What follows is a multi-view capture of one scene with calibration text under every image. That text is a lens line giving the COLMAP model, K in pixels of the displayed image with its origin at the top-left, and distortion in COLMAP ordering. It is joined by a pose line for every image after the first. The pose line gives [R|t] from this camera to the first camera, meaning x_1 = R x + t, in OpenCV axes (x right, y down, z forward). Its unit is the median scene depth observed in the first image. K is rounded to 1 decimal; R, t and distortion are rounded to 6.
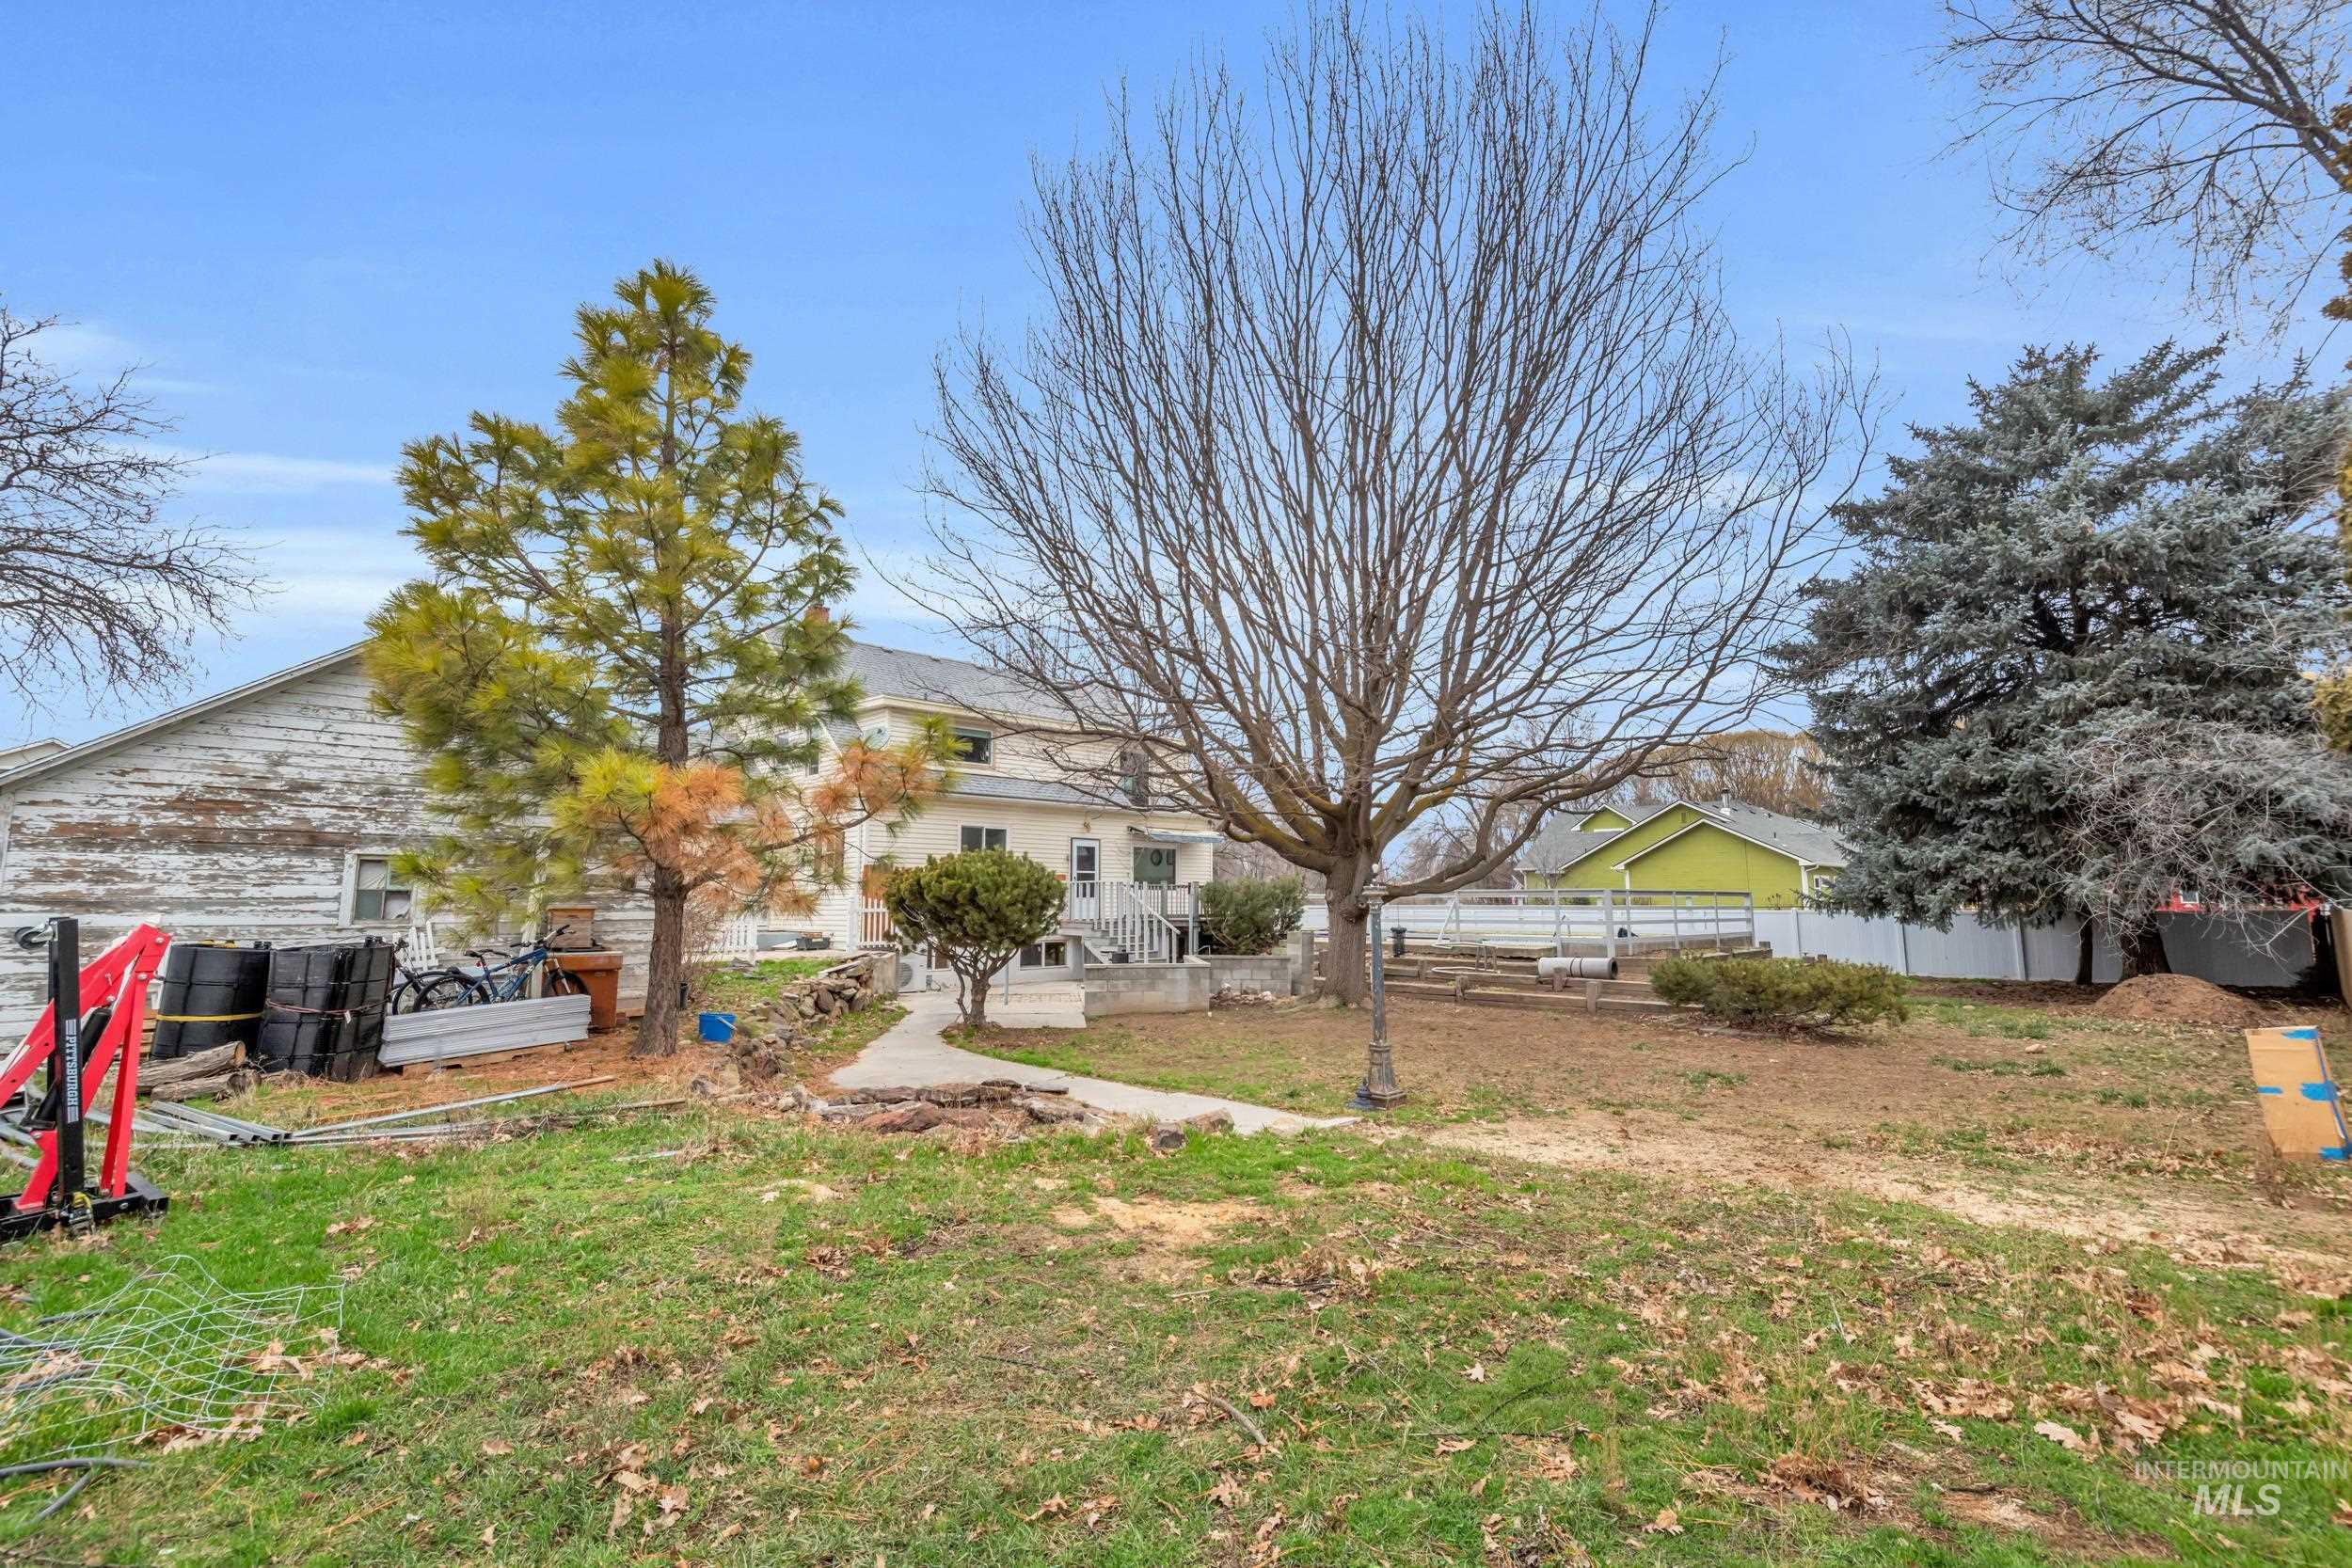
lens RADIAL K [[1060.4, 0, 1176.0], [0, 1060.4, 784.0], [0, 0, 1]] dist [0.033766, -0.000052]
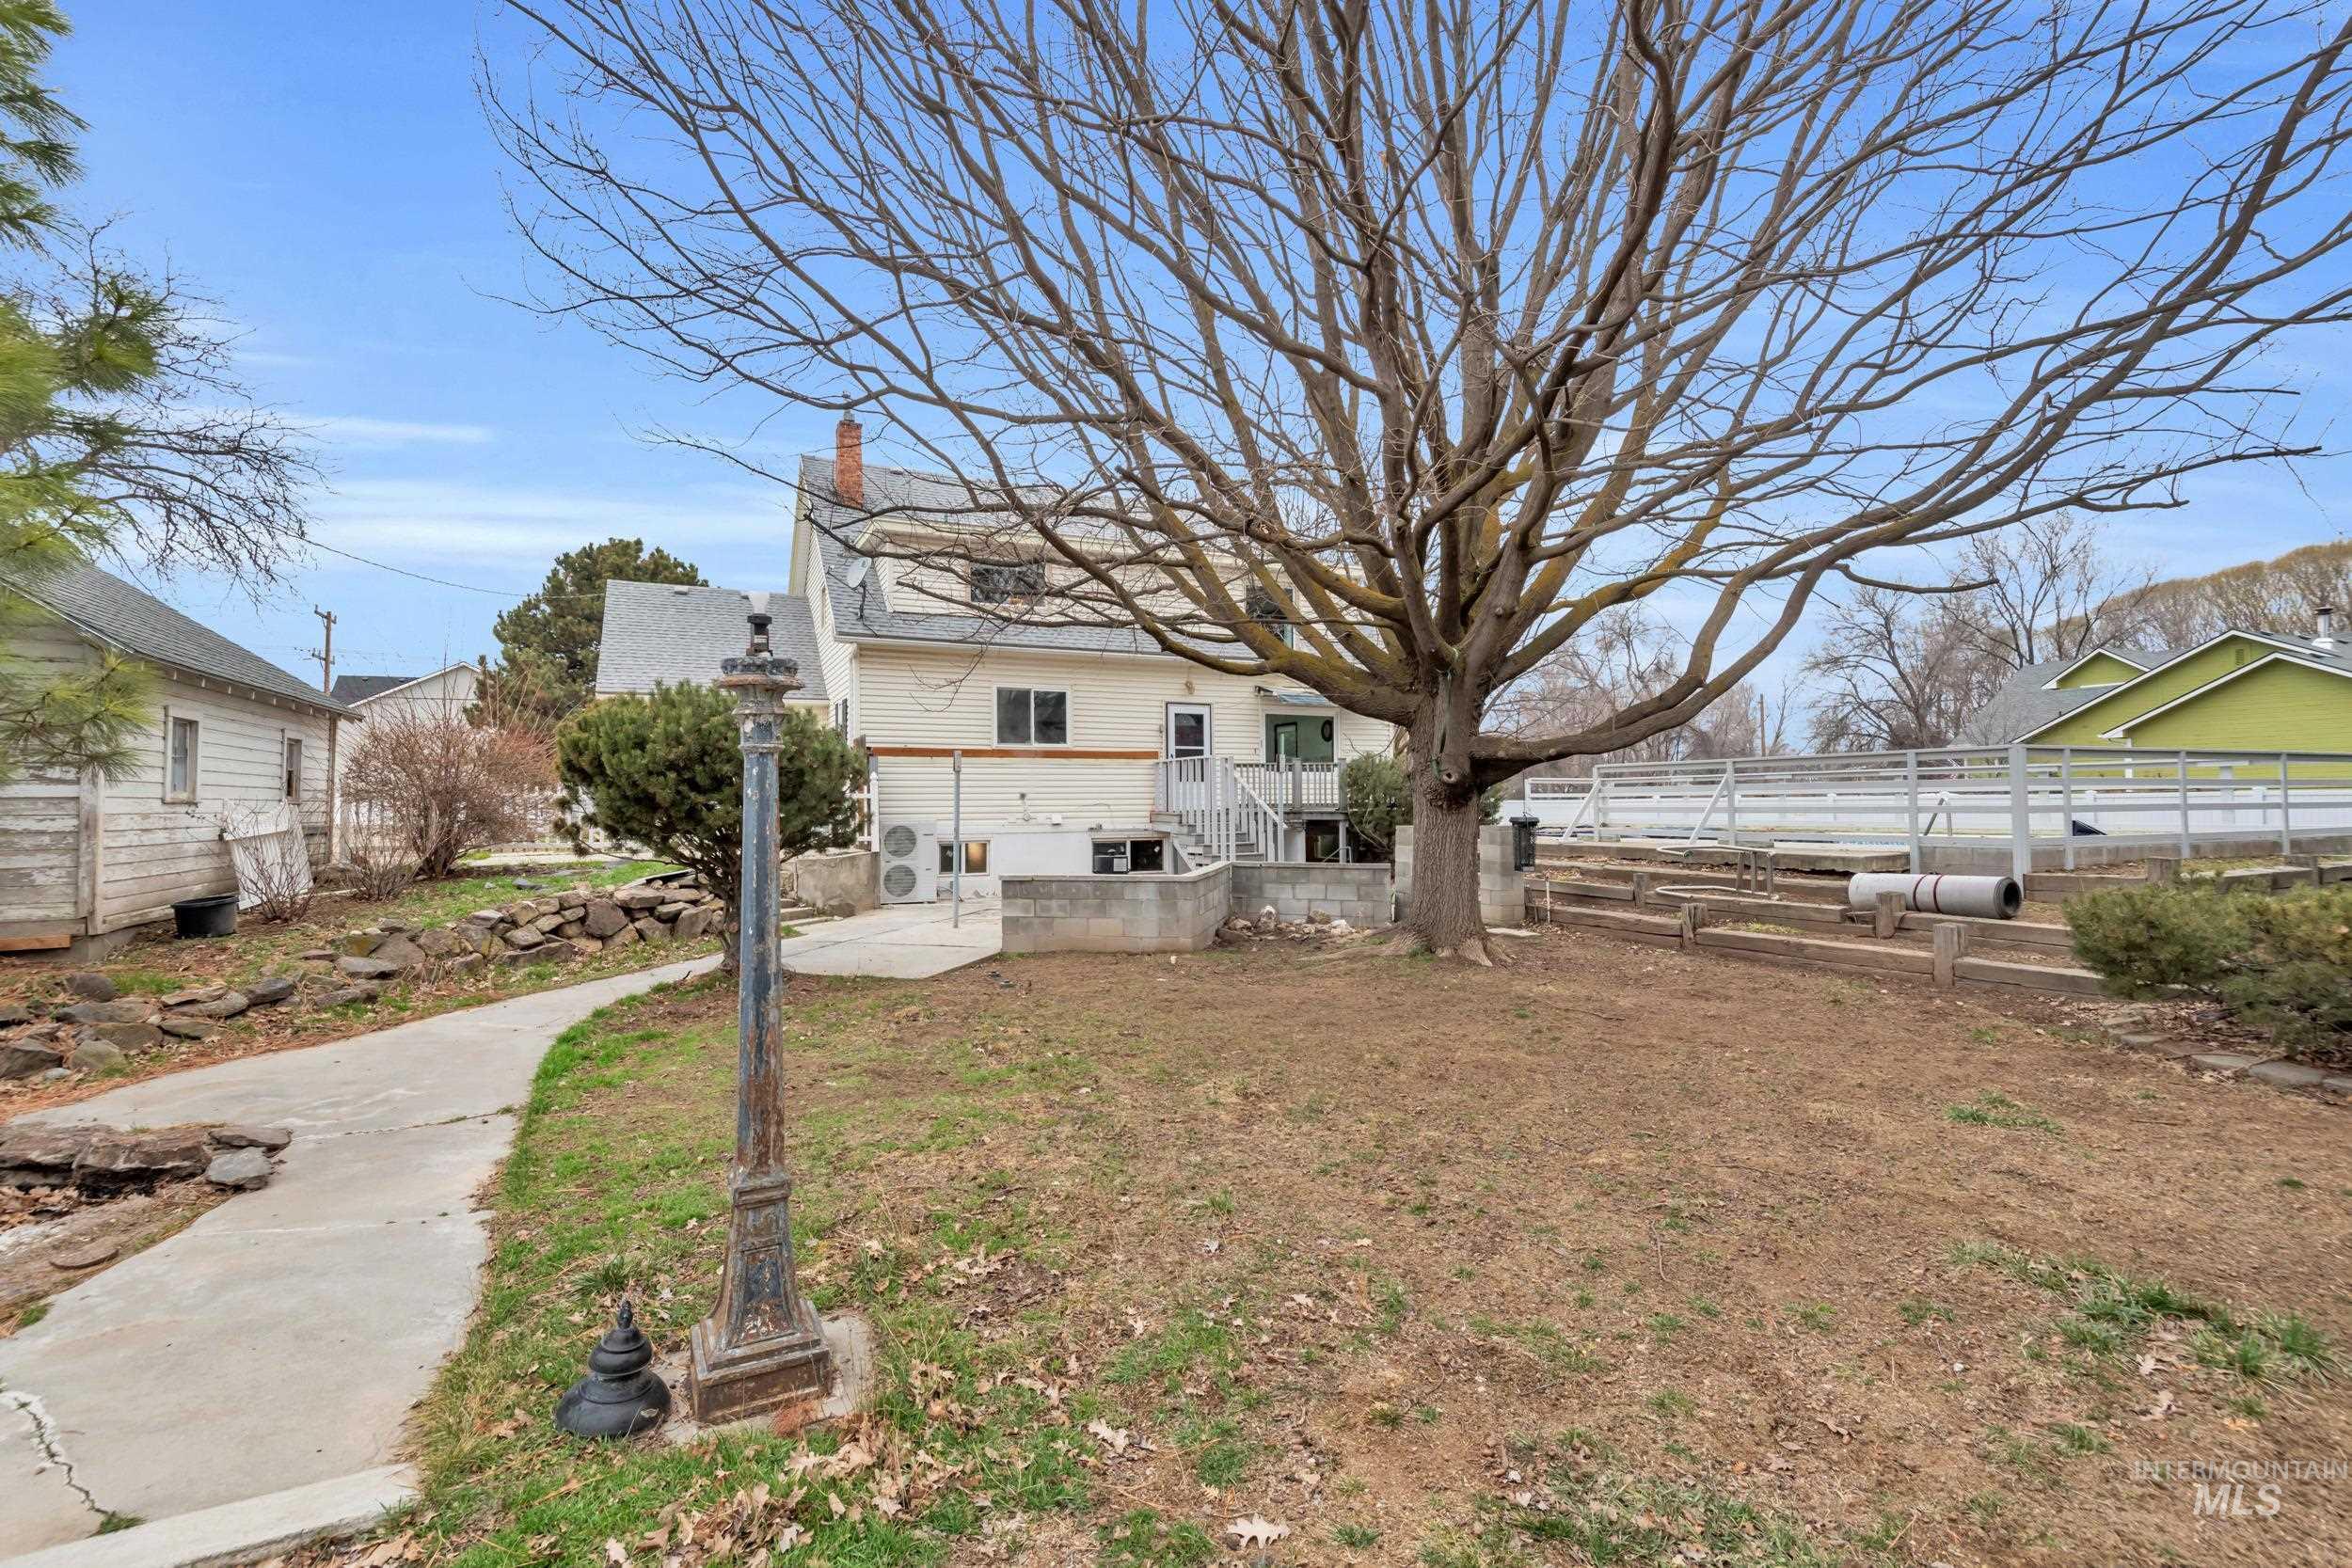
lens RADIAL K [[1069.3, 0, 1173.3], [0, 1069.3, 766.4], [0, 0, 1]] dist [0.037656, -0.019212]
pose [[0.941995, -0.017639, -0.335162, 0.171625], [0.043357, 0.996646, 0.069406, 0.047854], [0.332814, -0.079912, 0.939601, 0.319134]]
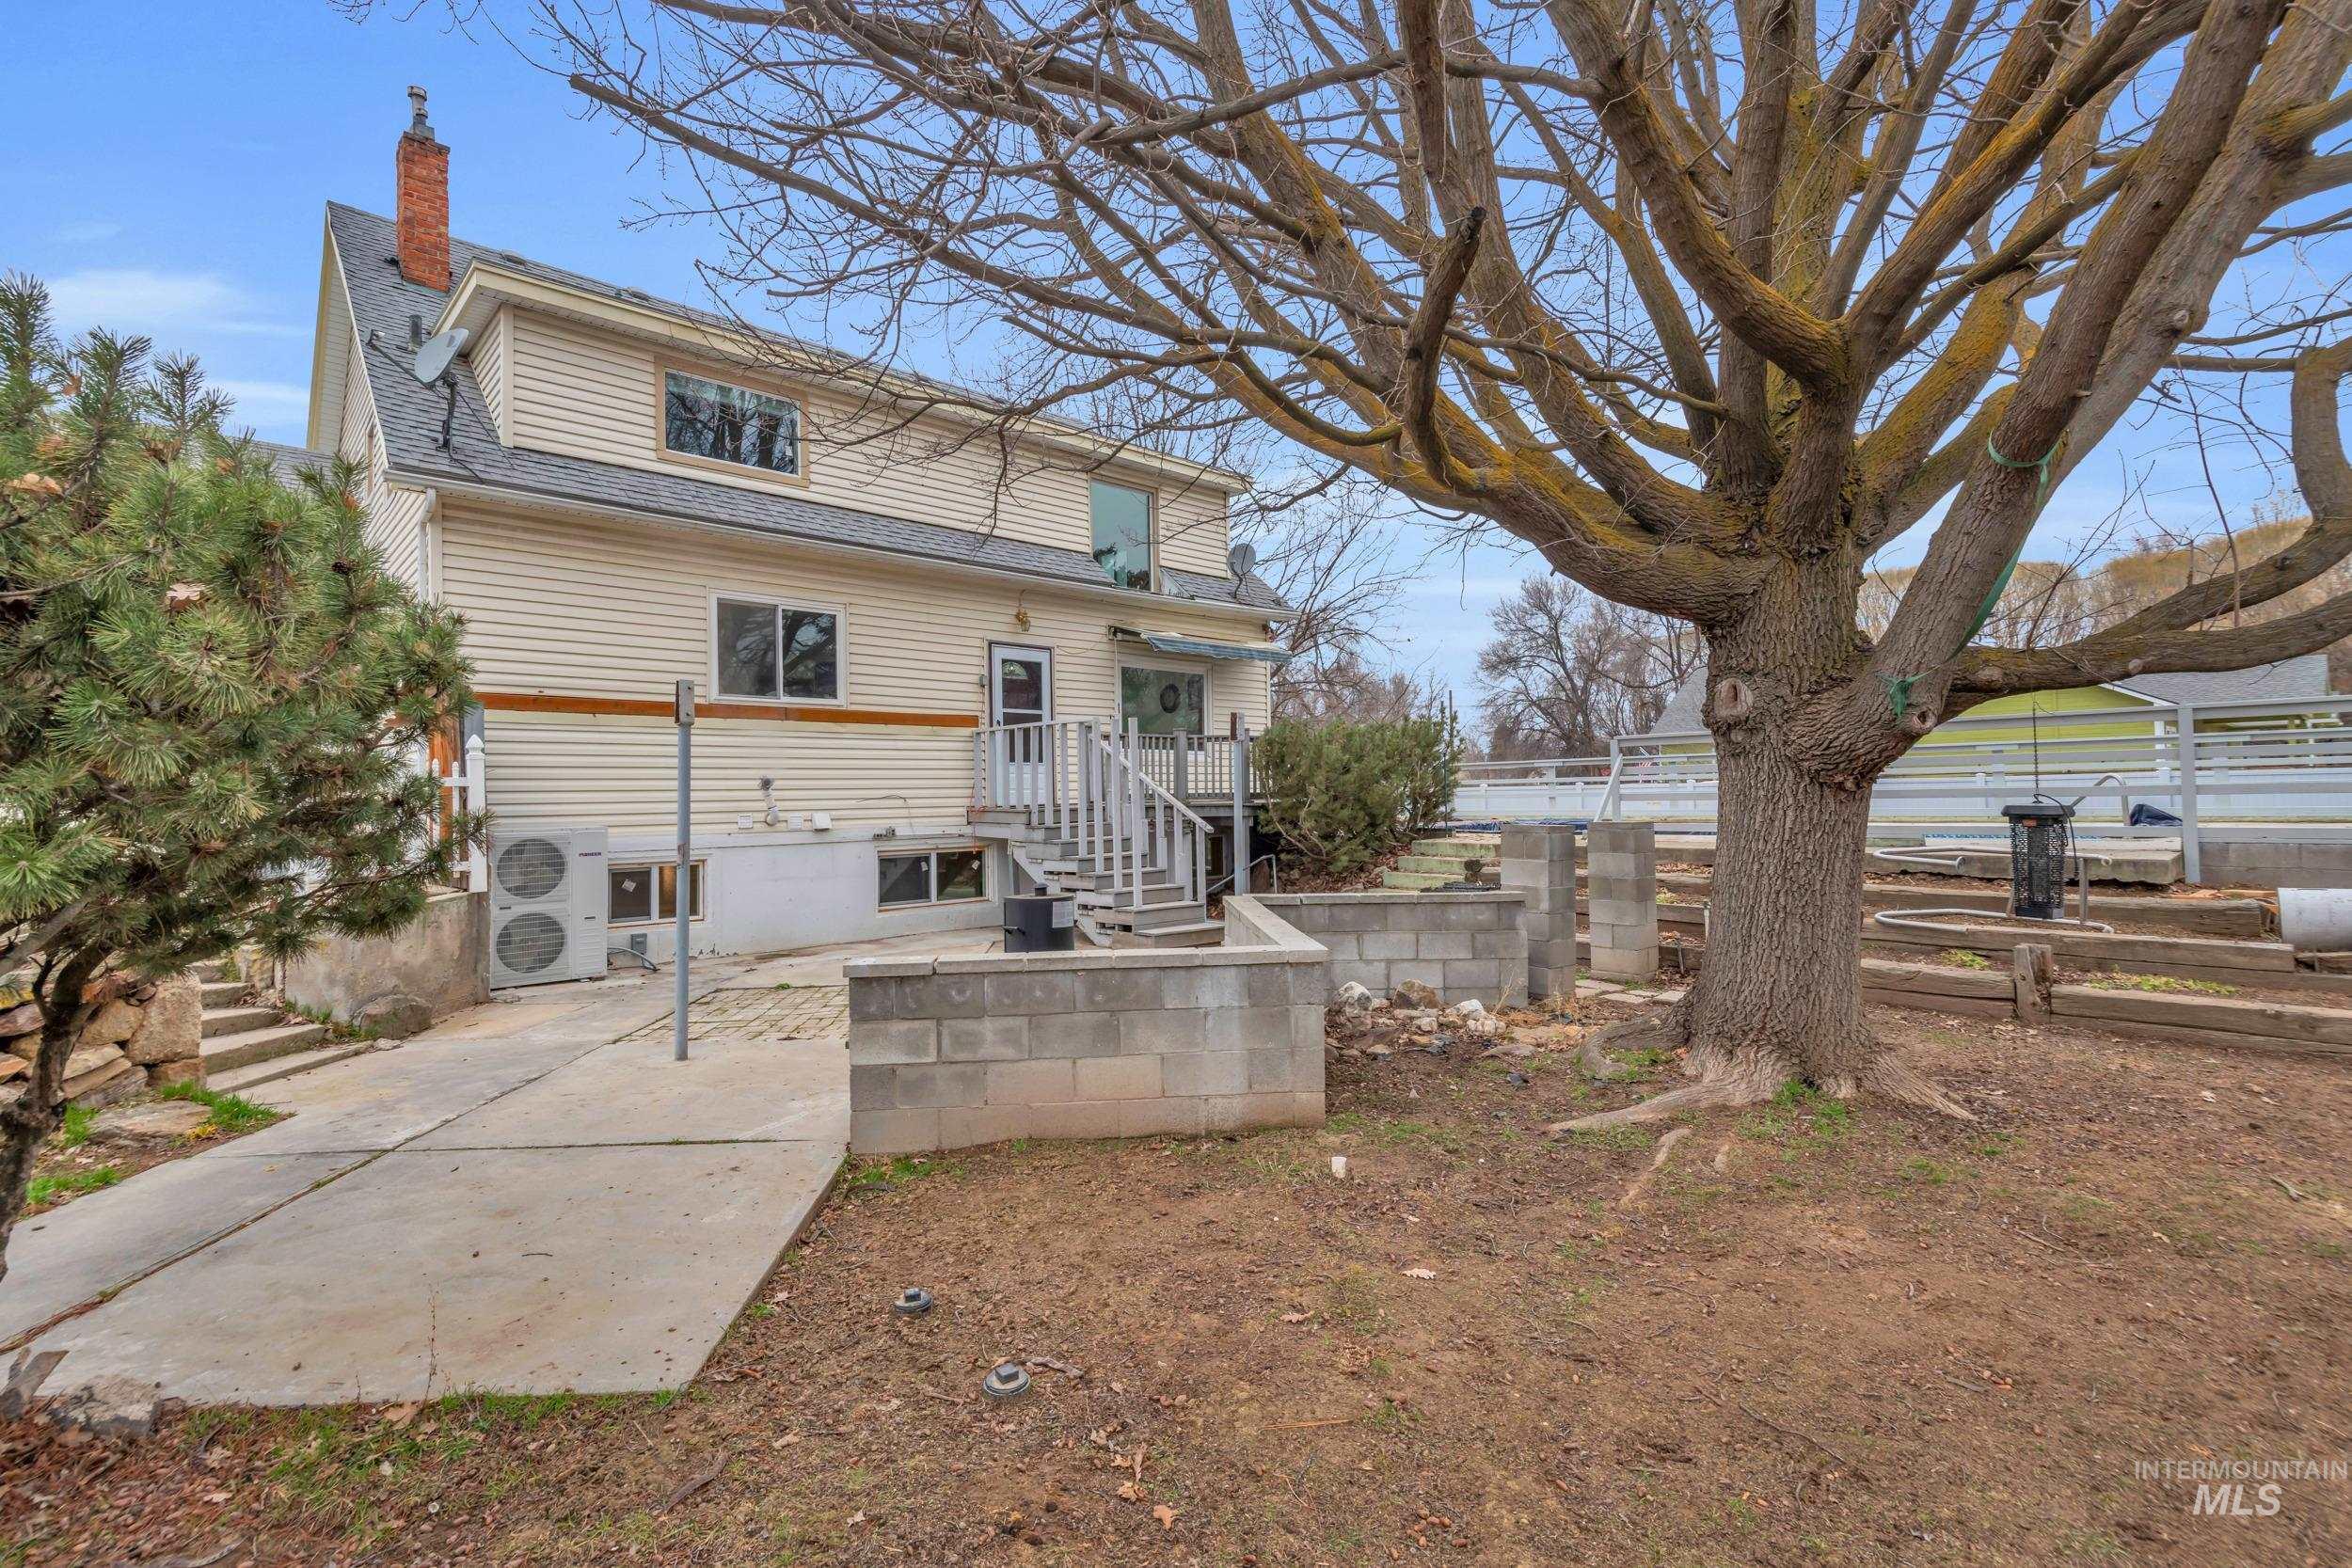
lens RADIAL K [[1069.3, 0, 1173.3], [0, 1069.3, 766.4], [0, 0, 1]] dist [0.037656, -0.019212]
pose [[0.999230, -0.016628, -0.035543, 0.003290], [0.019509, 0.996416, 0.082312, 0.075767], [0.034047, -0.082942, 0.995973, 0.551910]]
